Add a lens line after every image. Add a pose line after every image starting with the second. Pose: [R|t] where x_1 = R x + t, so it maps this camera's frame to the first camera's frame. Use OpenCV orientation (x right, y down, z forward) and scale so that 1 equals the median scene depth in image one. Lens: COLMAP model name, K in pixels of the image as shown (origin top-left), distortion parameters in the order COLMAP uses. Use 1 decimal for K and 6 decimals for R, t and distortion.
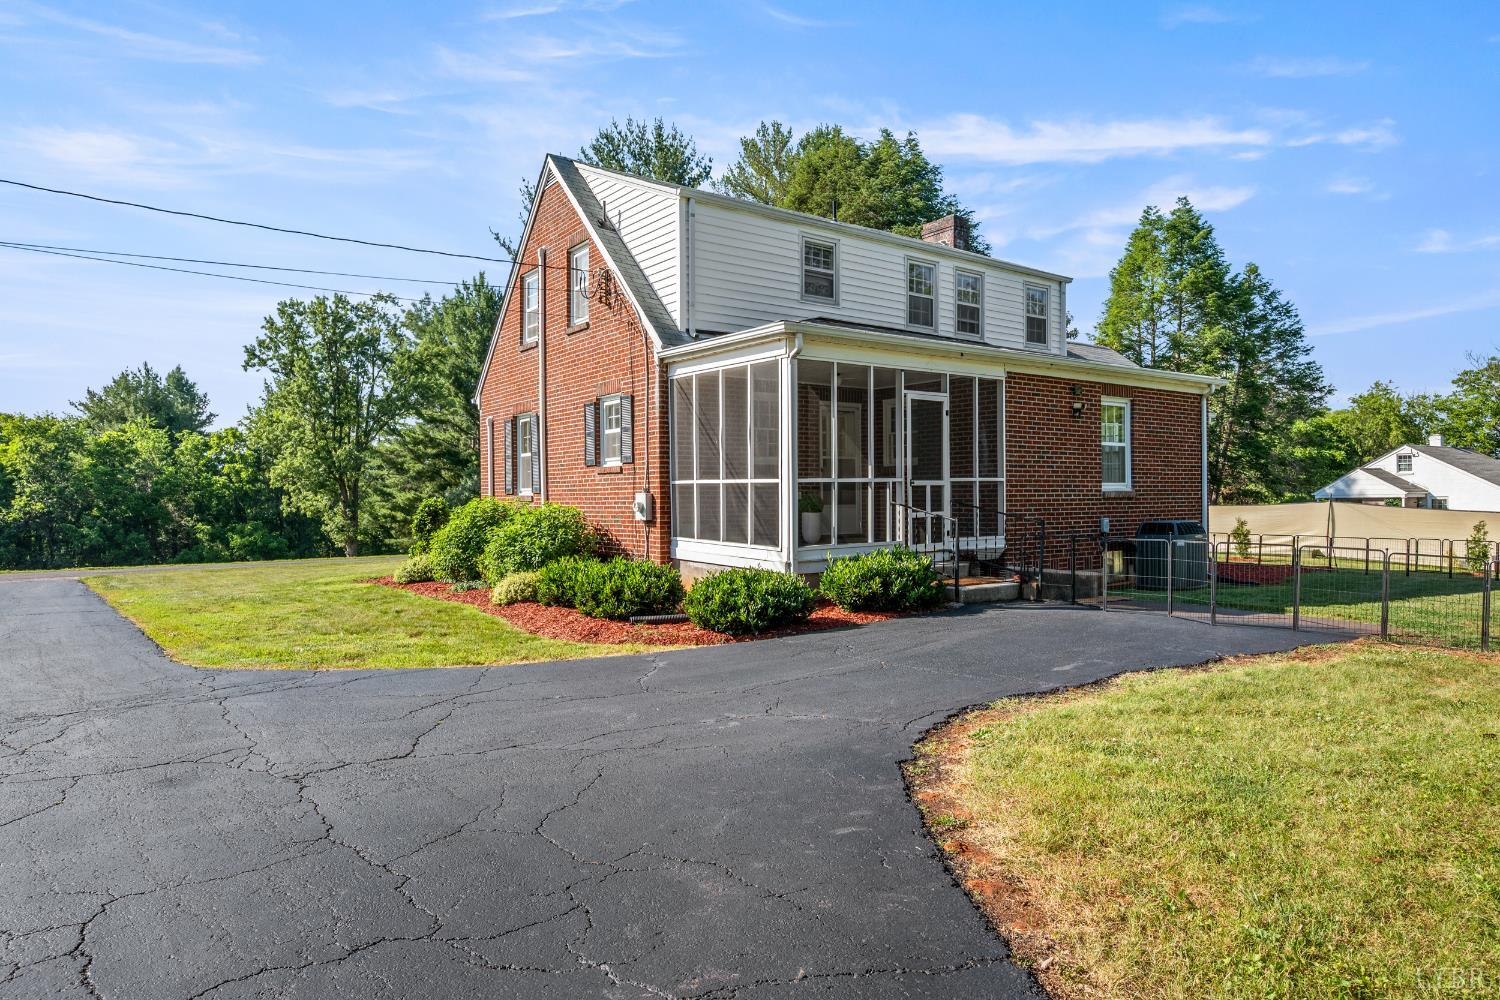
lens RADIAL K [[903.7, 0, 741.9], [0, 903.7, 498.2], [0, 0, 1]] dist [-0.004344, 0.004323]
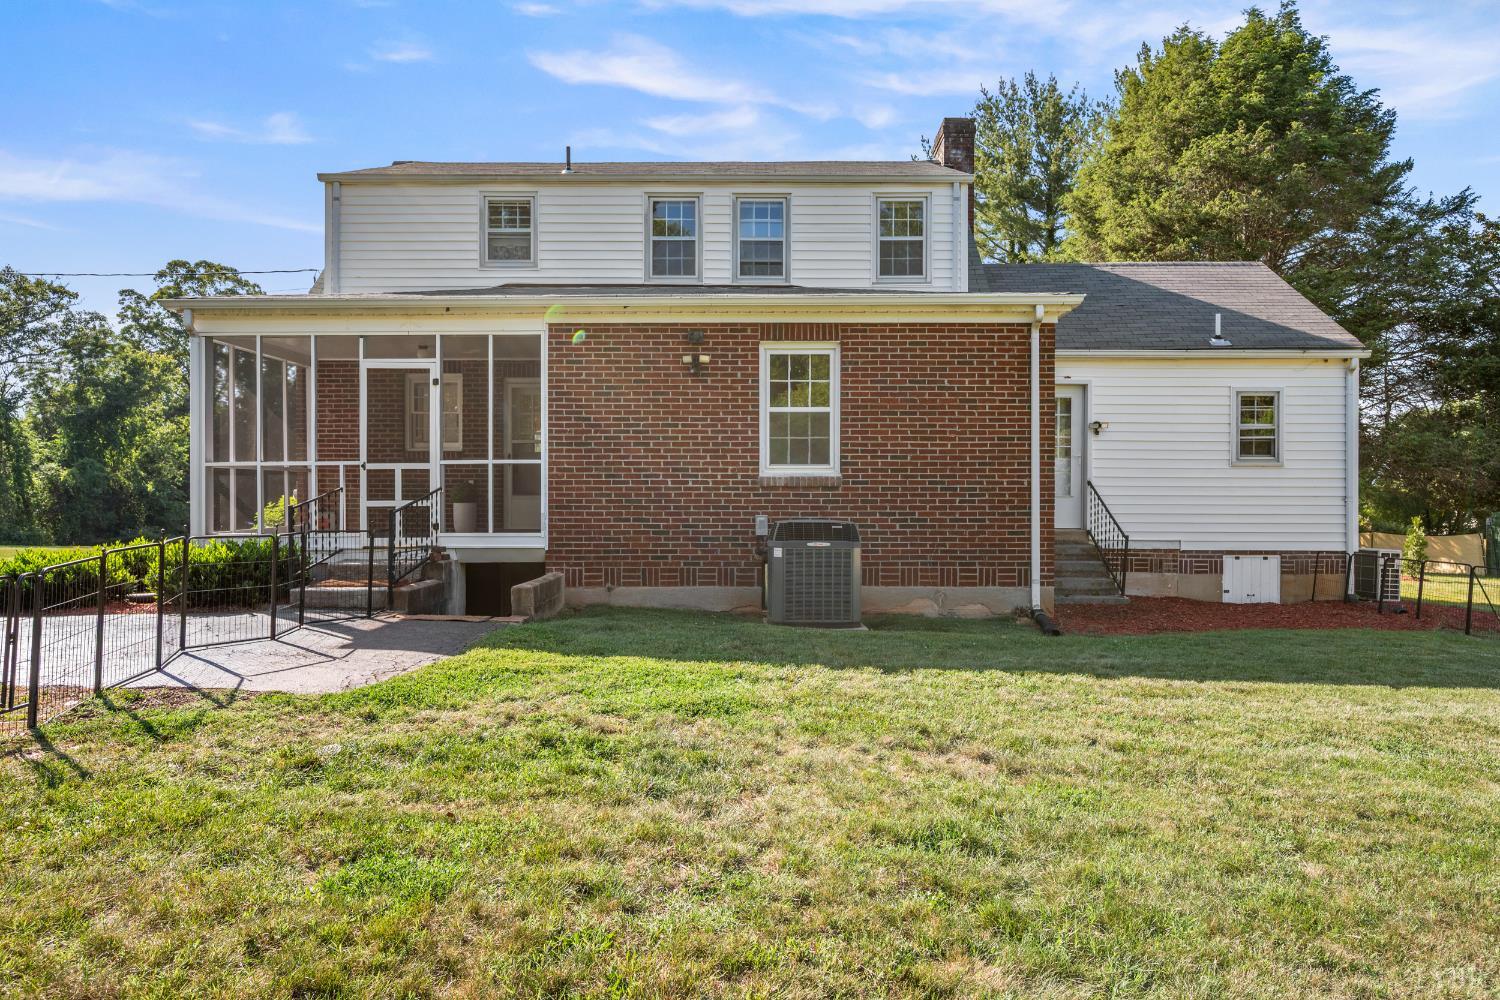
lens RADIAL K [[903.7, 0, 739.0], [0, 903.7, 509.3], [0, 0, 1]] dist [-0.004344, 0.004323]
pose [[0.807356, 0.013164, -0.589918, 0.803074], [-0.007218, 0.999897, 0.012434, 0.008659], [0.590021, -0.005781, 0.807367, 0.419543]]
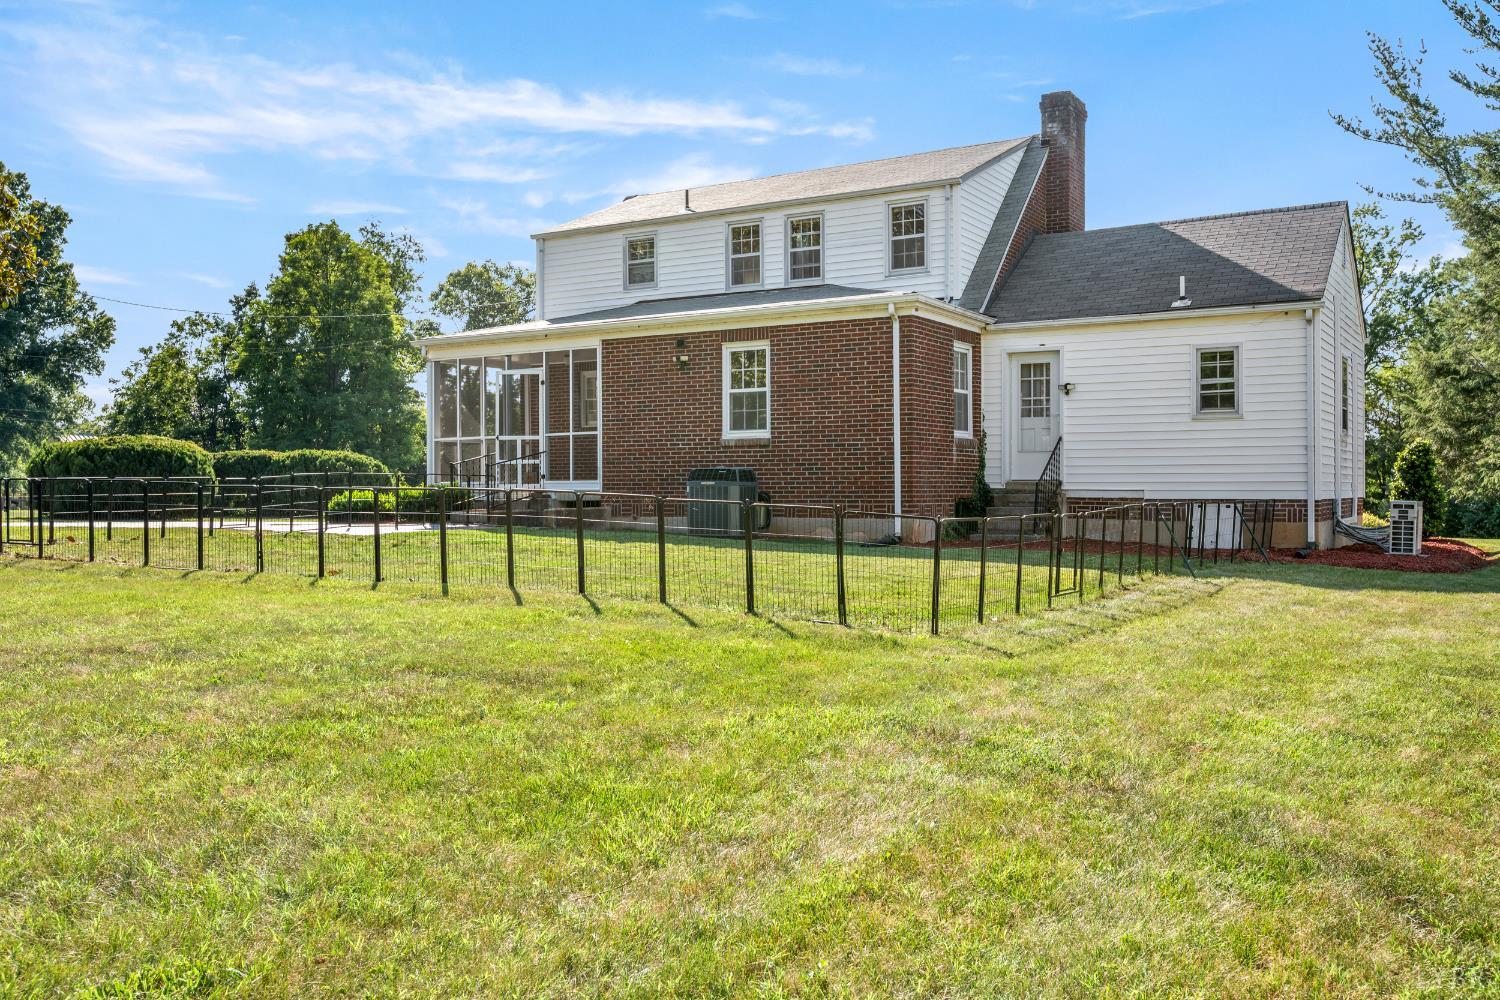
lens RADIAL K [[1216.4, 0, 759.4], [0, 1216.4, 497.3], [0, 0, 1]] dist [-0.006011, 0.007893]
pose [[0.401047, 0.014691, -0.915940, 1.645428], [0.000238, 0.999870, 0.016141, 0.034296], [0.916057, -0.006691, 0.400992, 0.500849]]
